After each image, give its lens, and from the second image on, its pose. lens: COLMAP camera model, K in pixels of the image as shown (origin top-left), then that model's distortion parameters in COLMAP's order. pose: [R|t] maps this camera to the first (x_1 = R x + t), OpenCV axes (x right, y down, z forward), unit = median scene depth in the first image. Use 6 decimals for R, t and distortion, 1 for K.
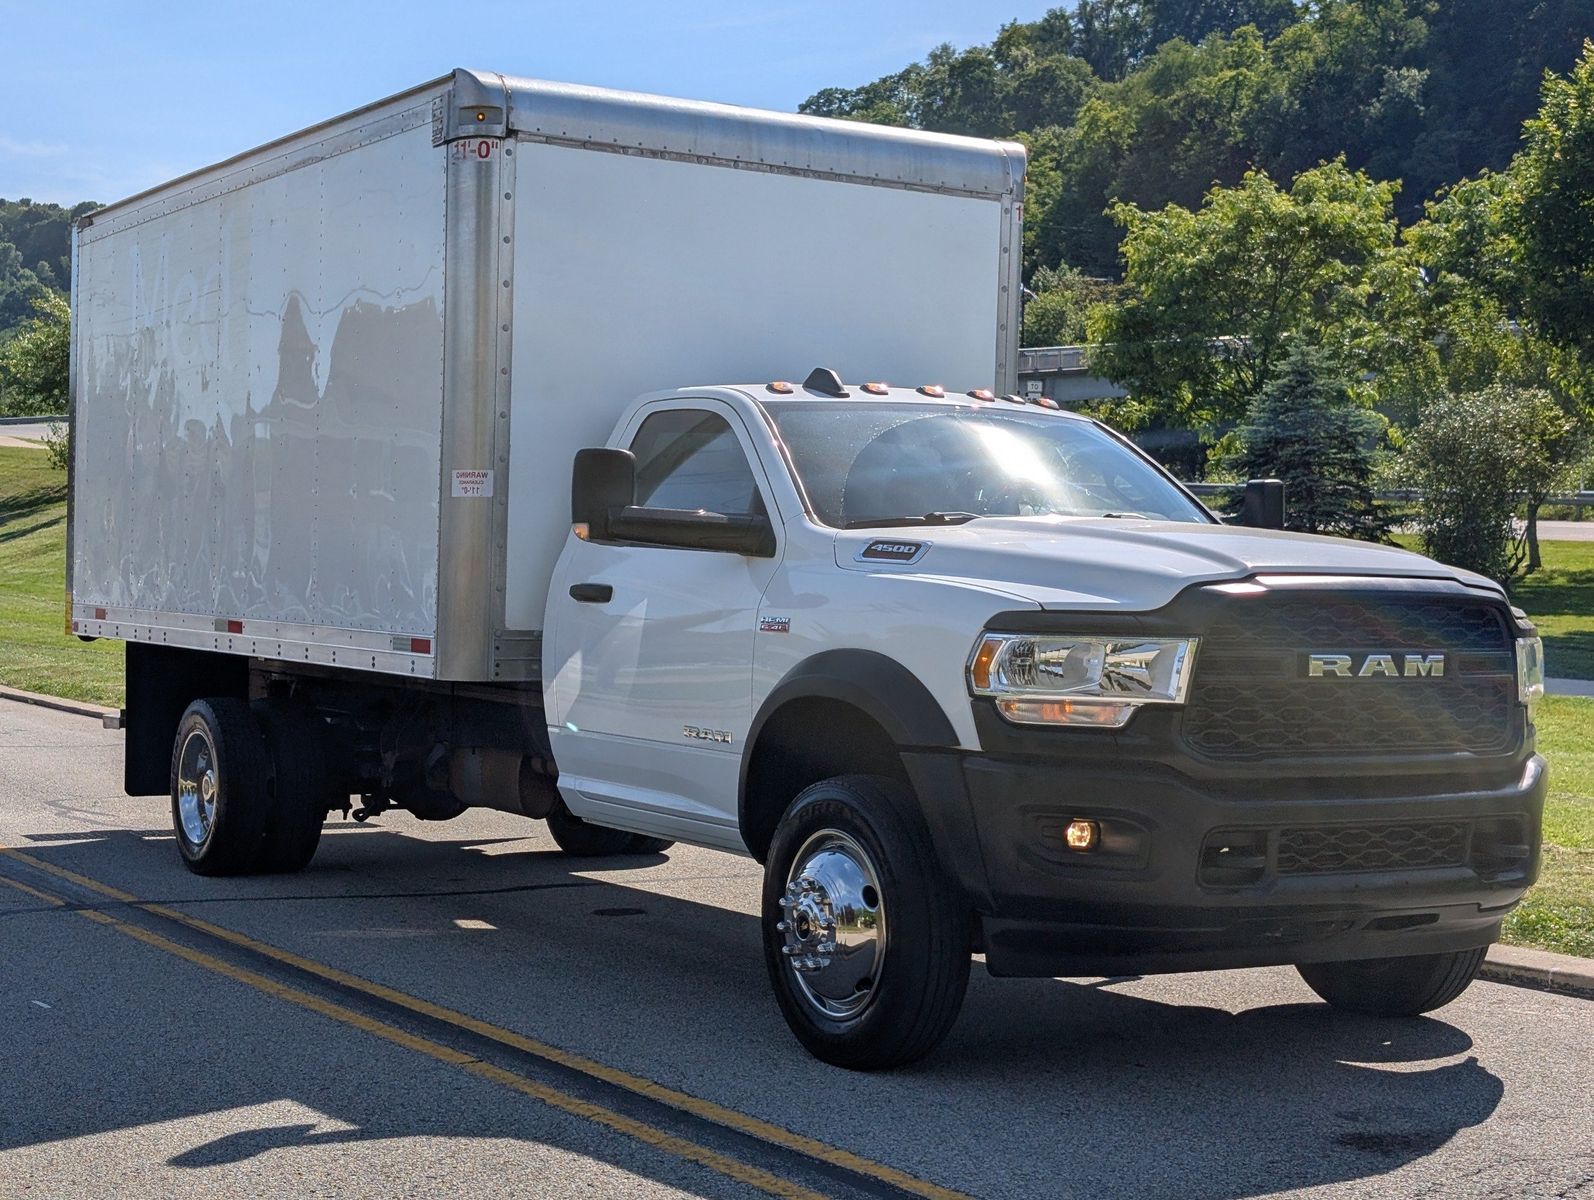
lens RADIAL K [[2600.7, 0, 817.7], [0, 2600.7, 583.7], [0, 0, 1]] dist [0.089685, 0.000000]
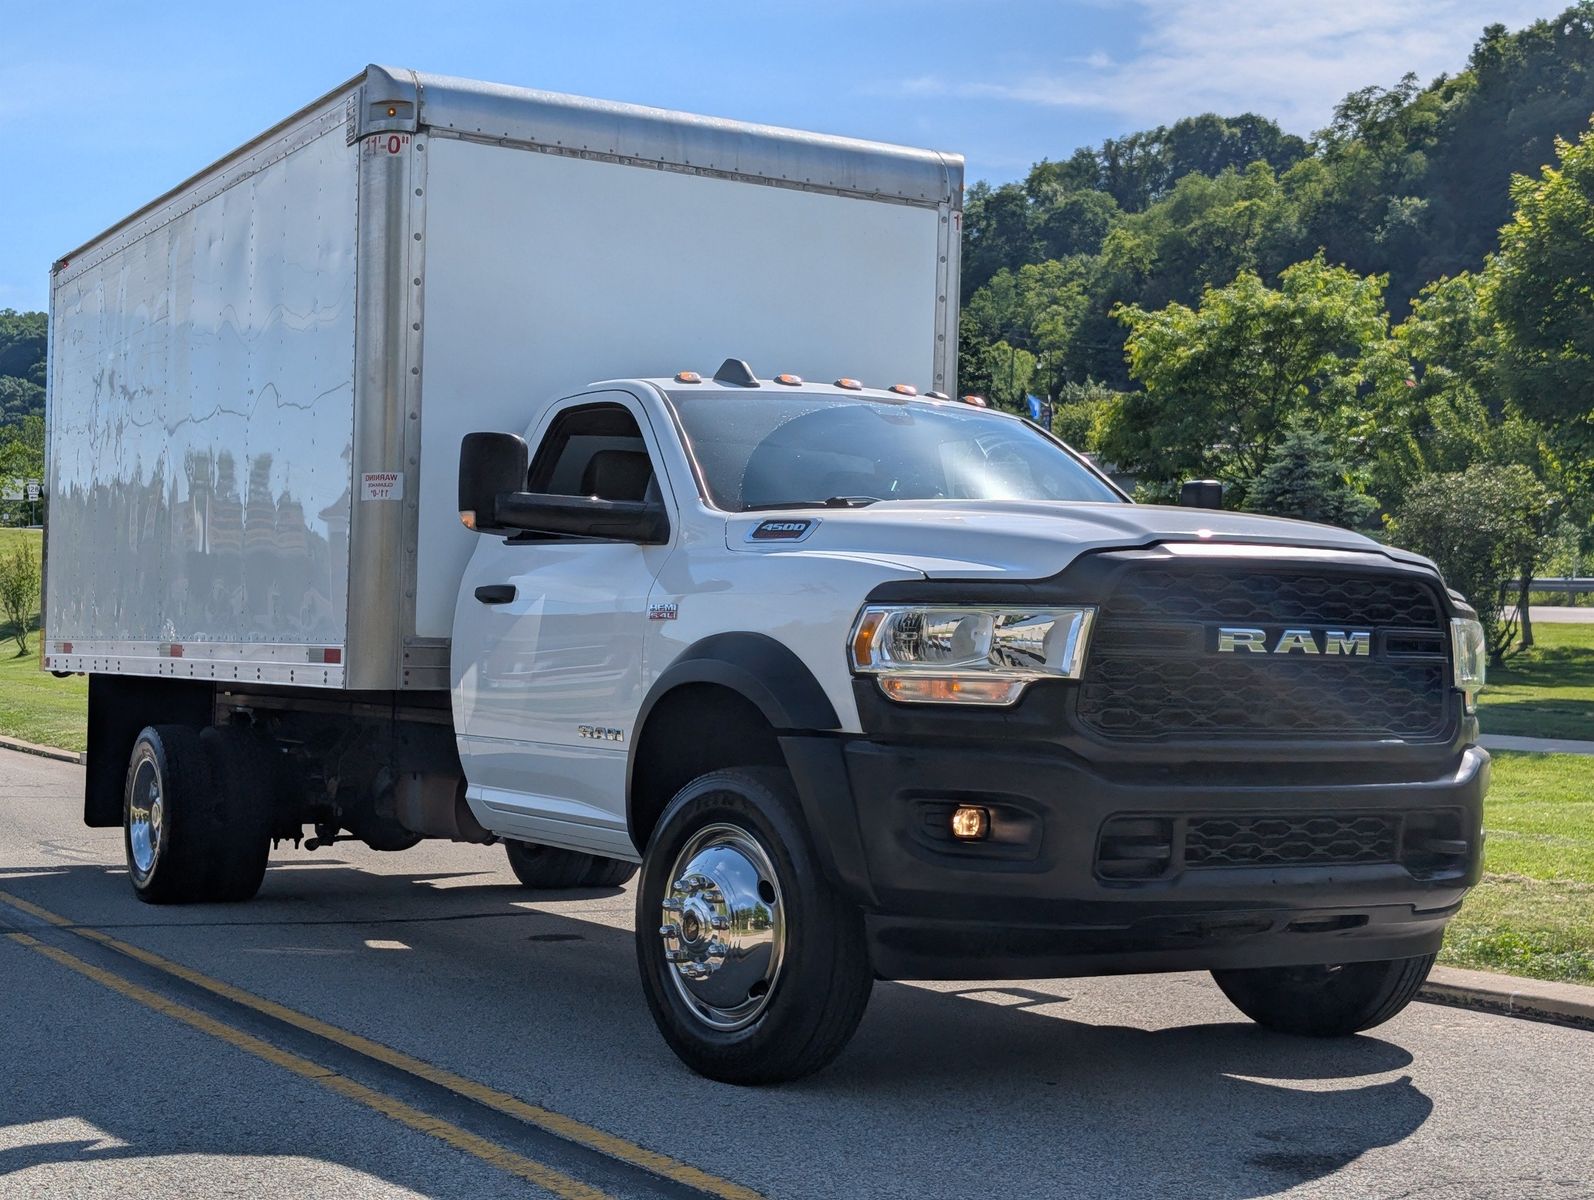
lens RADIAL K [[2390.9, 0, 784.6], [0, 2390.9, 589.5], [0, 0, 1]] dist [0.061454, 0.000000]
pose [[0.999356, -0.003035, -0.035763, 0.049418], [0.001680, 0.999282, -0.037858, 0.033984], [0.035853, 0.037774, 0.998643, 0.114503]]
